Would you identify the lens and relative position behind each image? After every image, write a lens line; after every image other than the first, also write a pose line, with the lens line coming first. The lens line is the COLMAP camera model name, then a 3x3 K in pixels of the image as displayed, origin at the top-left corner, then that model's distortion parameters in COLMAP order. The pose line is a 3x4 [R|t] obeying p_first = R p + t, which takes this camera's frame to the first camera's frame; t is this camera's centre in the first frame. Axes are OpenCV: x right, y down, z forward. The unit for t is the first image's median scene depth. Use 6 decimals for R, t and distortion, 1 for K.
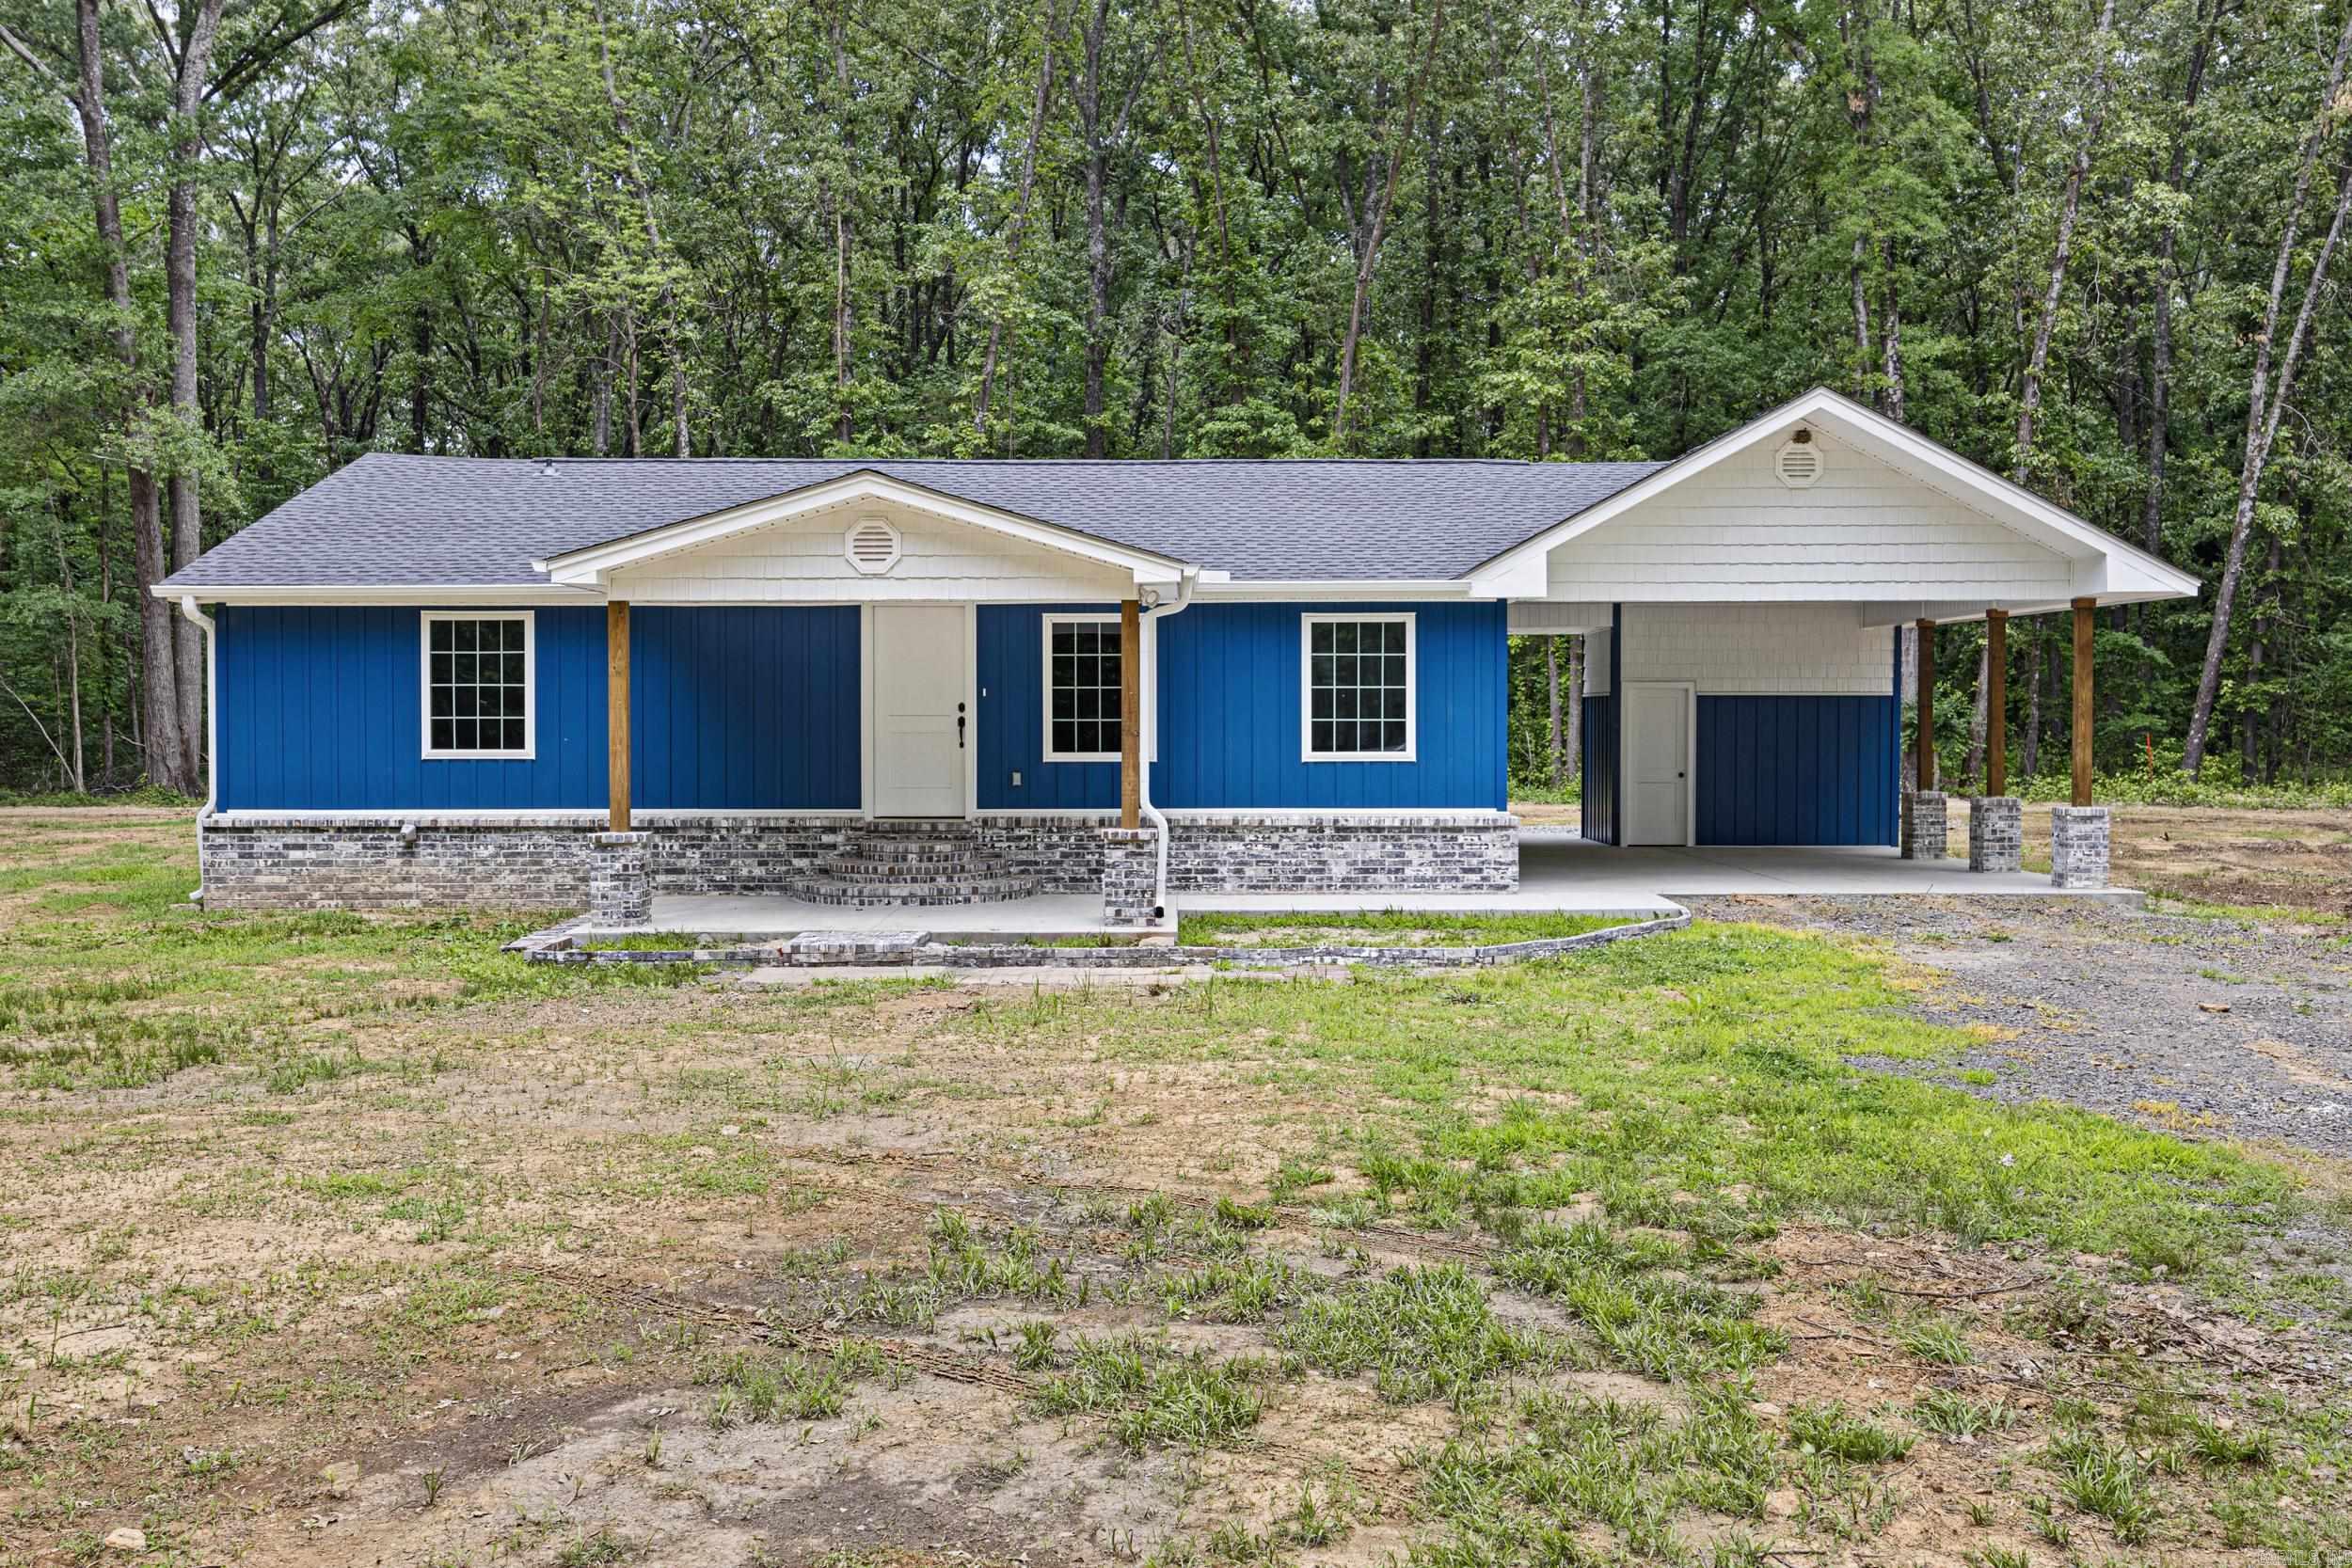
lens RADIAL K [[2131.2, 0, 1192.7], [0, 2131.2, 789.9], [0, 0, 1]] dist [-0.007116, -0.007486]
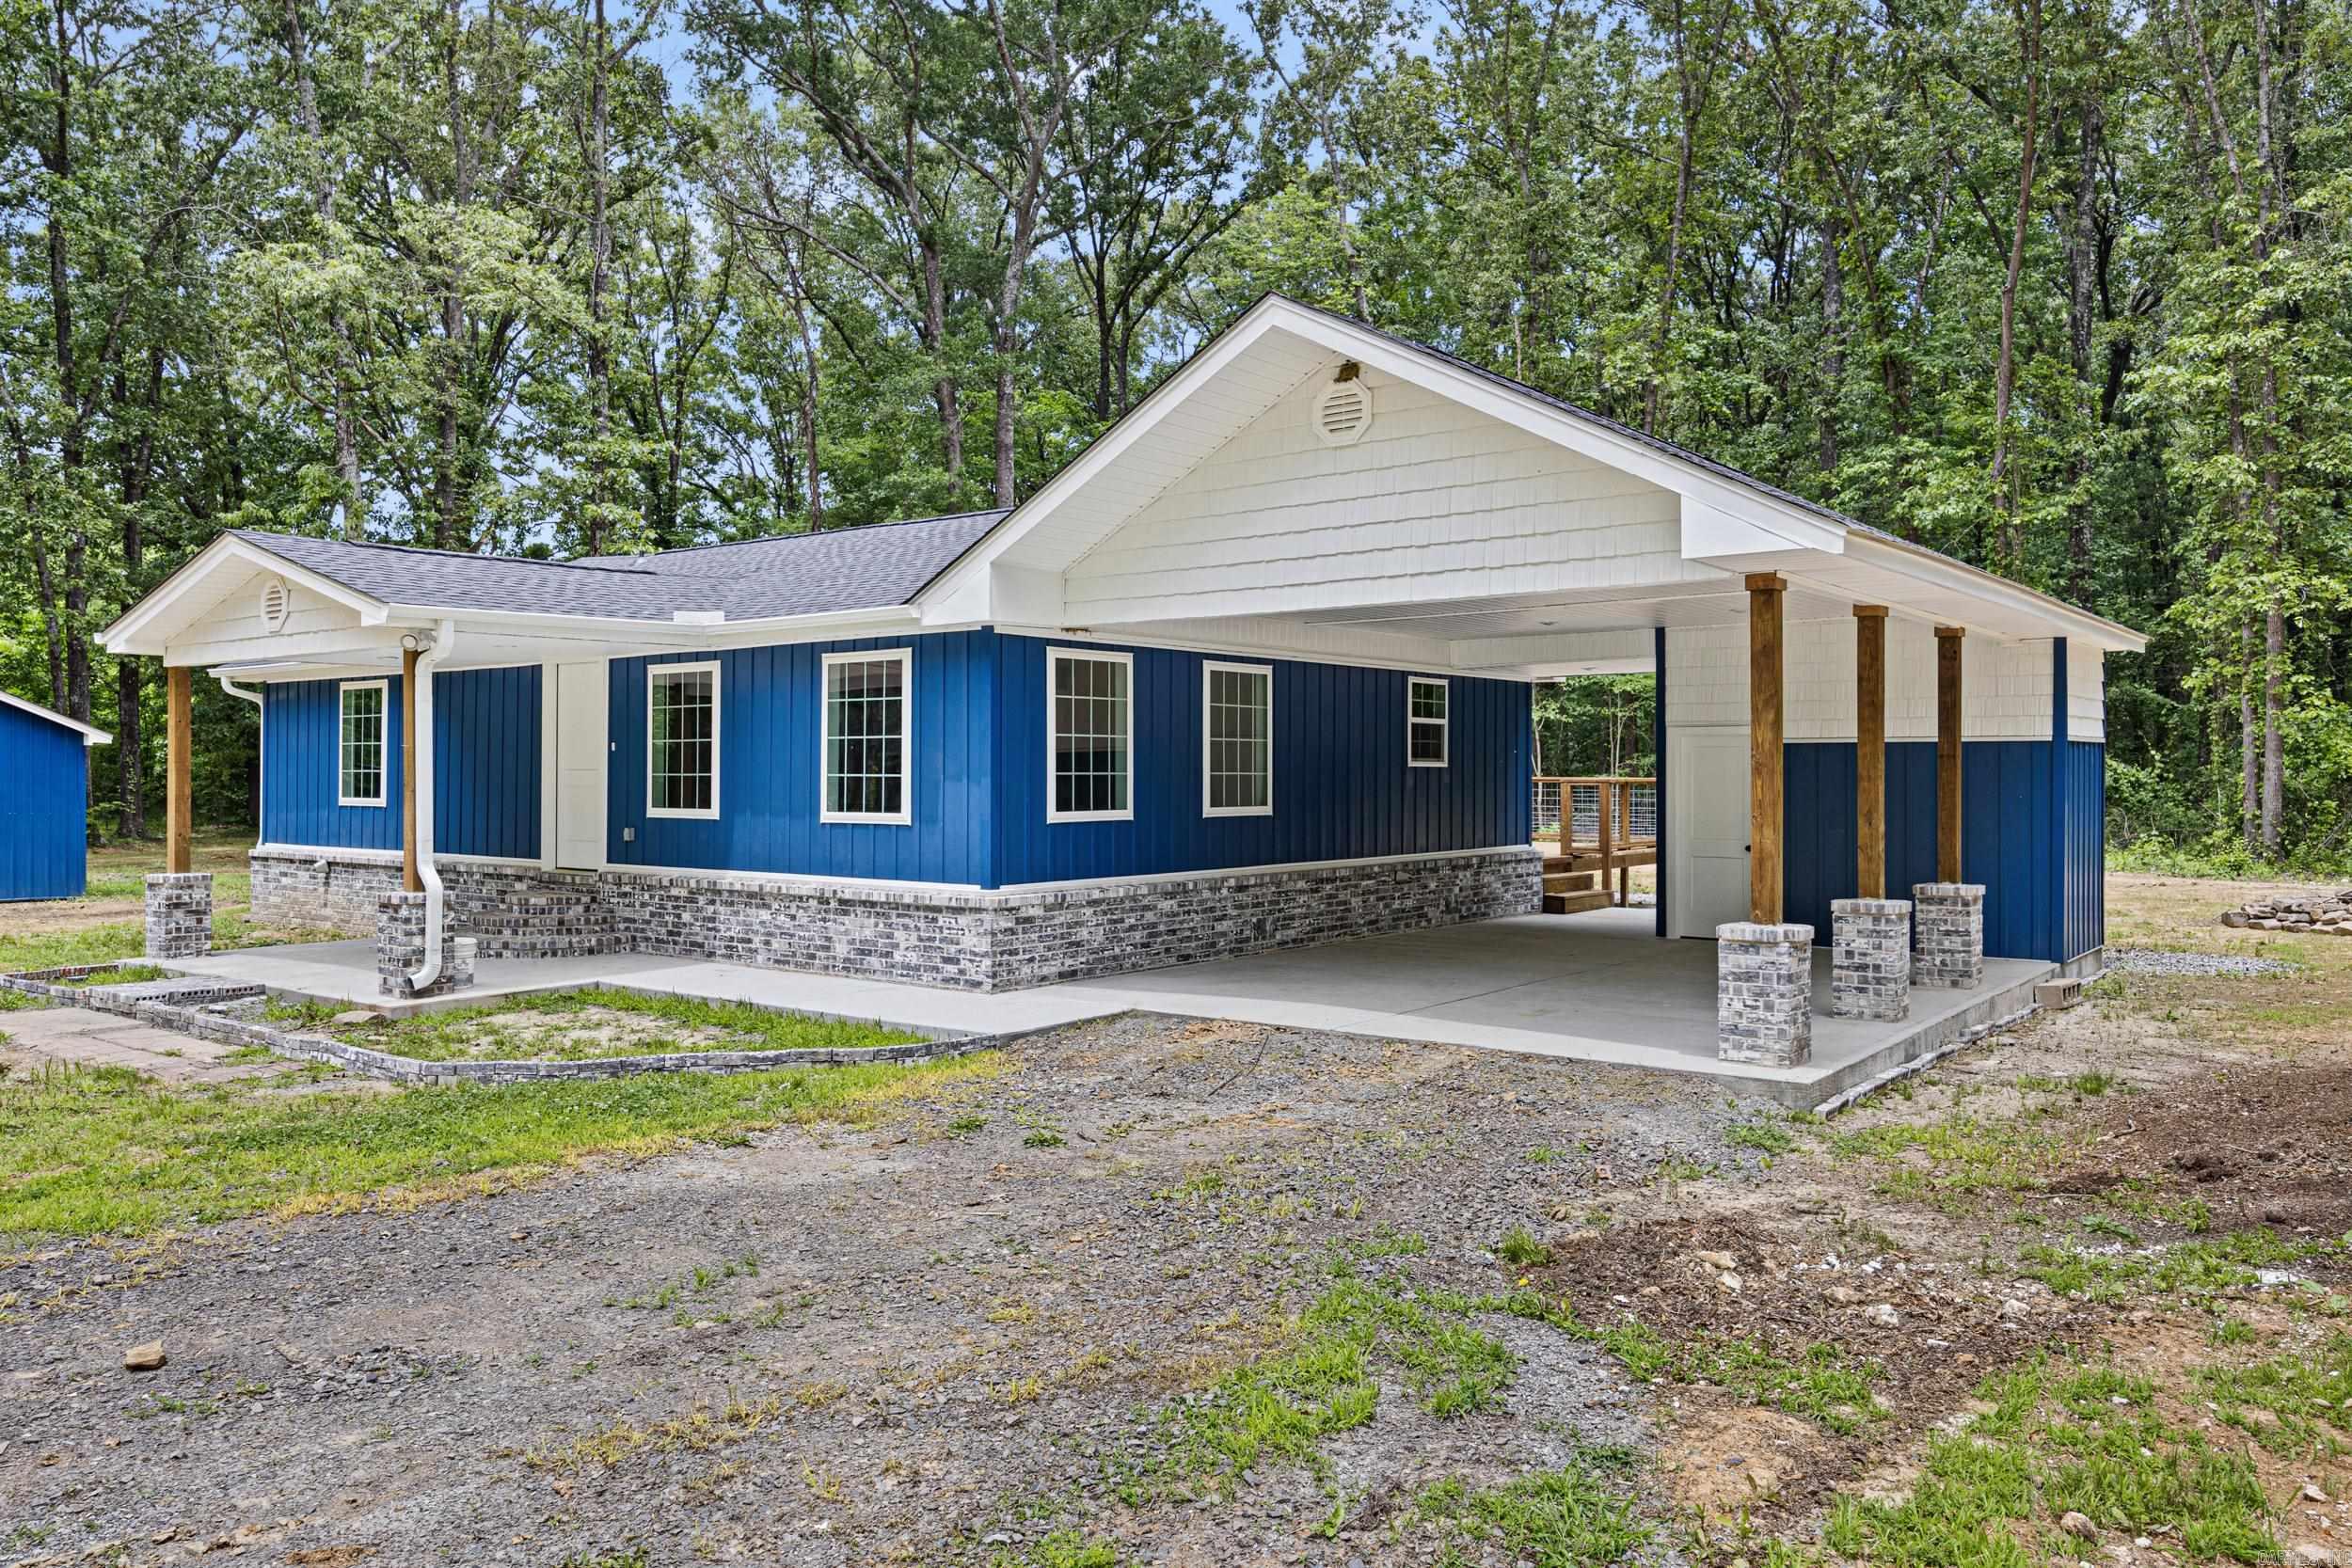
lens RADIAL K [[1675.8, 0, 1162.7], [0, 1675.8, 780.8], [0, 0, 1]] dist [0.001696, 0.002530]
pose [[0.786616, 0.004660, -0.617425, 0.590775], [-0.021696, 0.999563, -0.020097, -0.019731], [0.617061, 0.029204, 0.786373, 0.542683]]
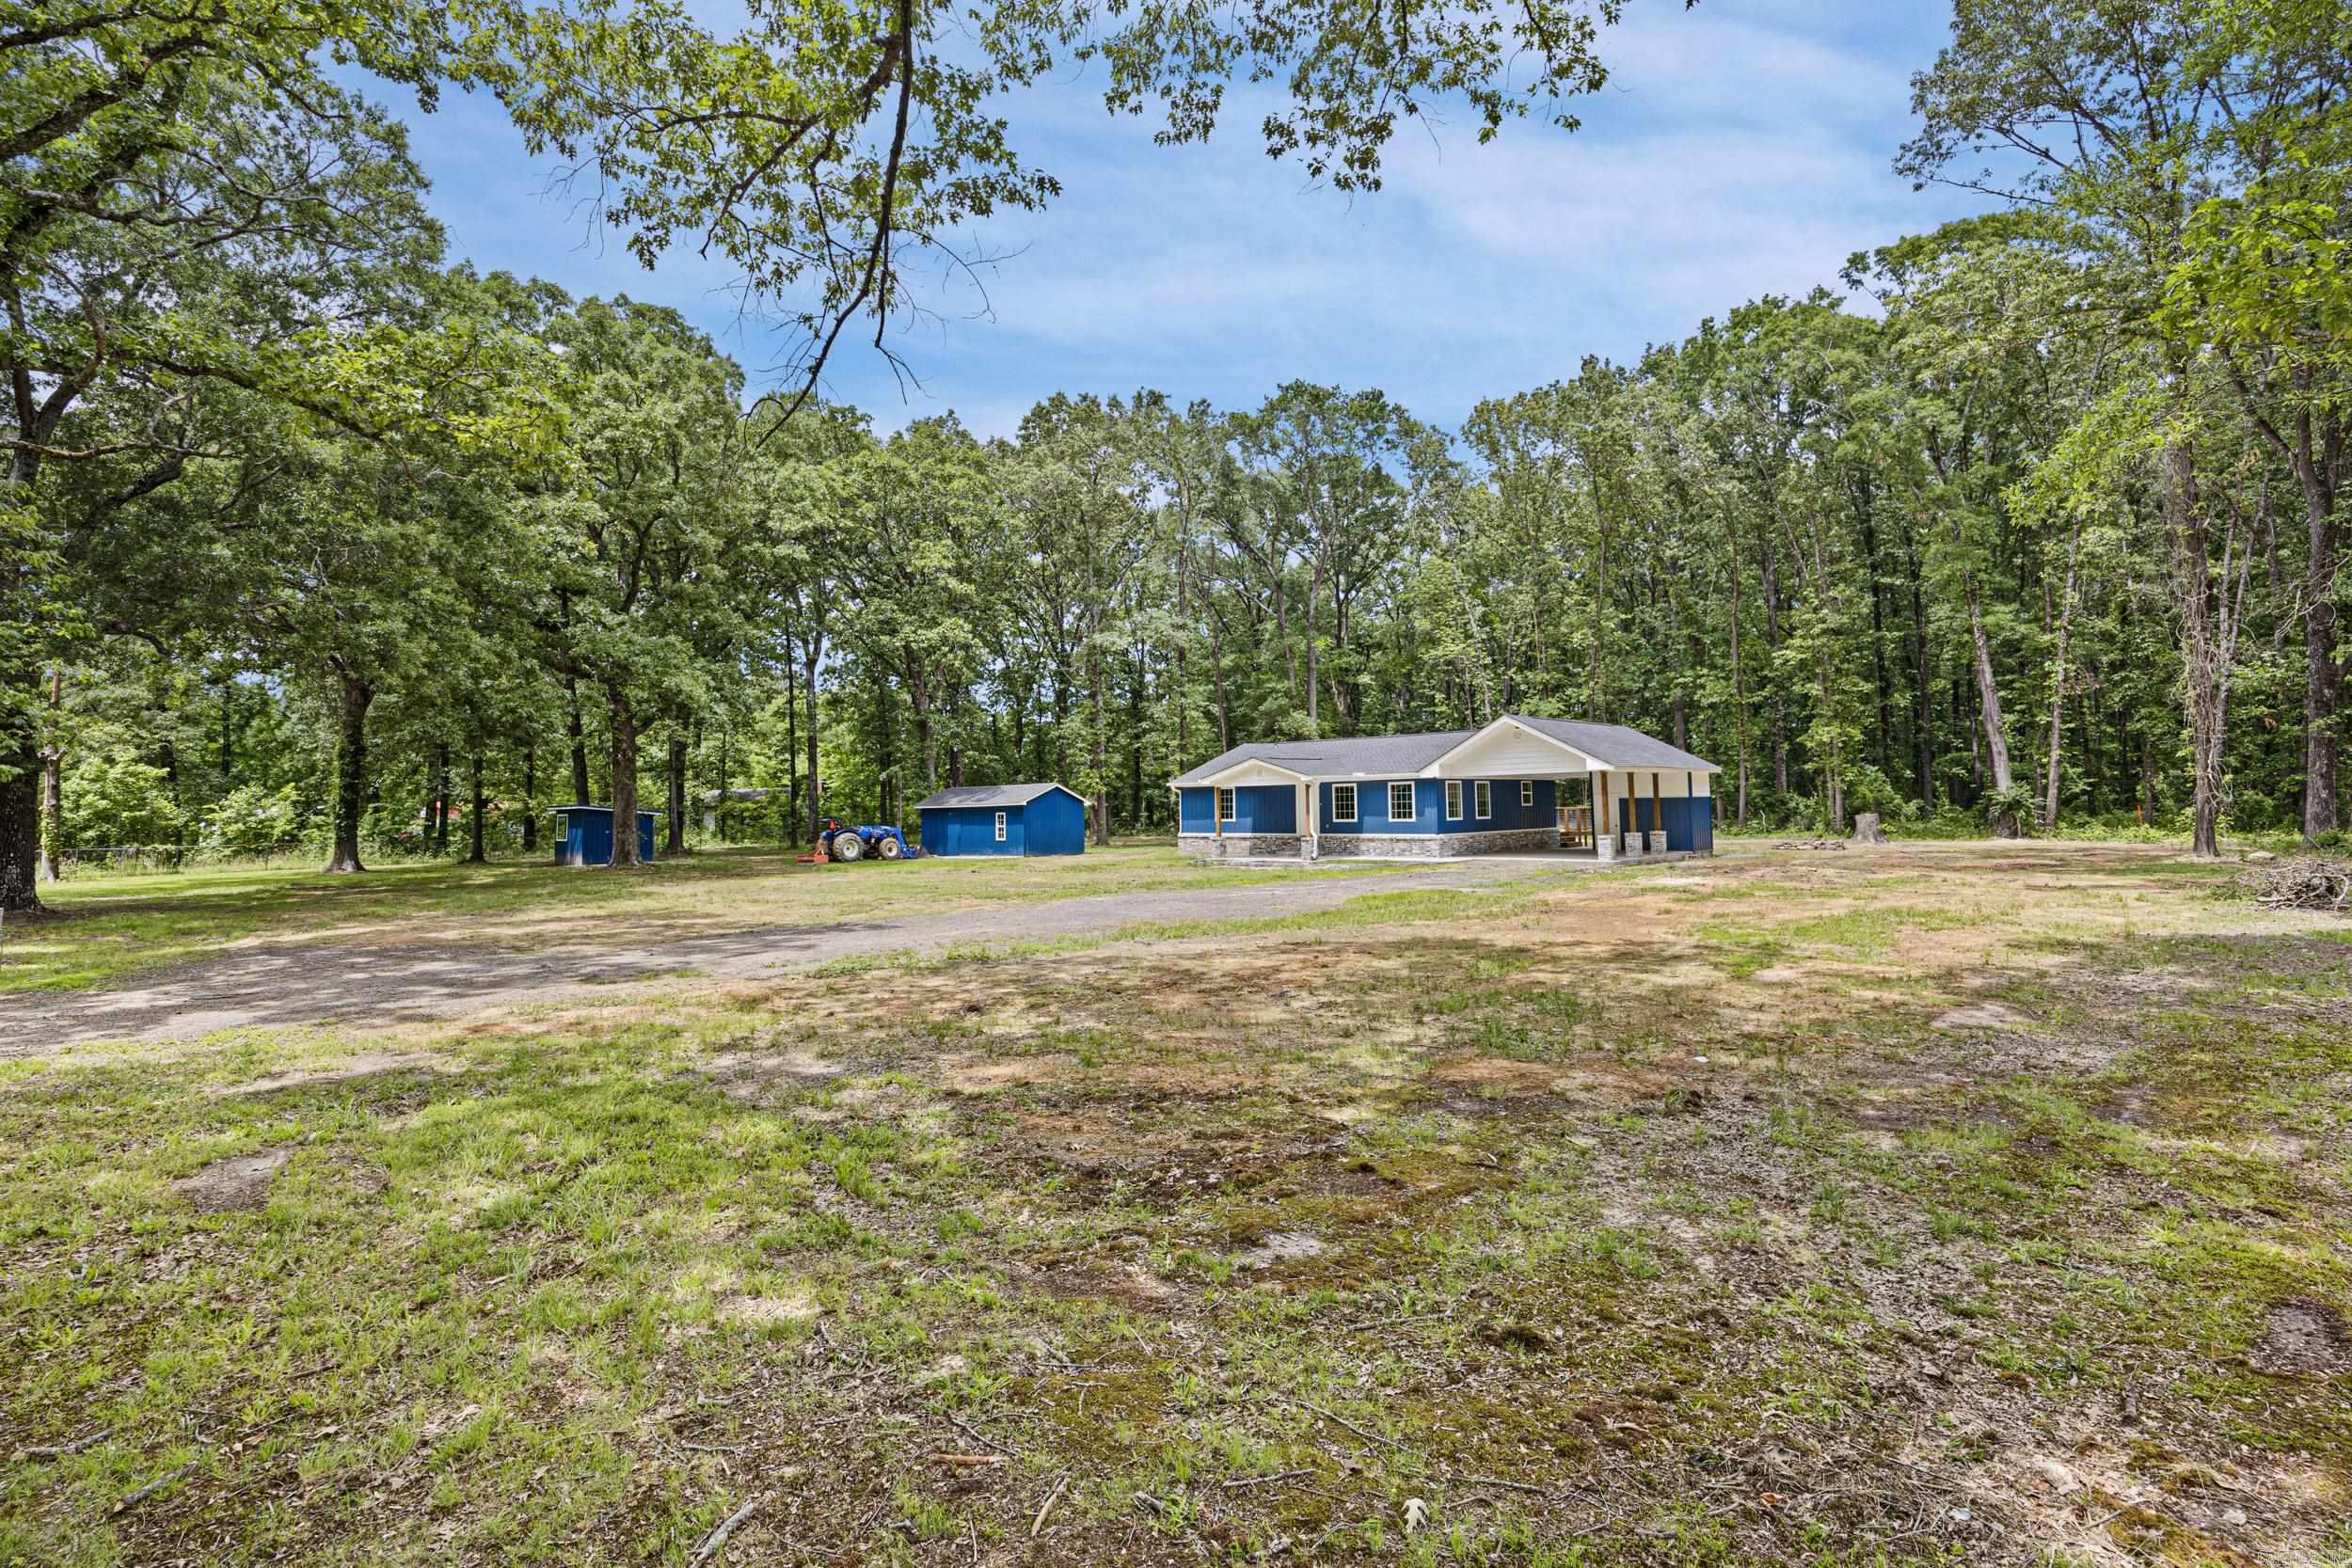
lens RADIAL K [[1091.3, 0, 1173.0], [0, 1091.3, 733.9], [0, 0, 1]] dist [-0.012517, -0.000072]
pose [[0.717237, -0.058588, -0.694362, 1.133499], [-0.007097, 0.995793, -0.091352, 0.011316], [0.696793, 0.070450, 0.713804, -0.664876]]
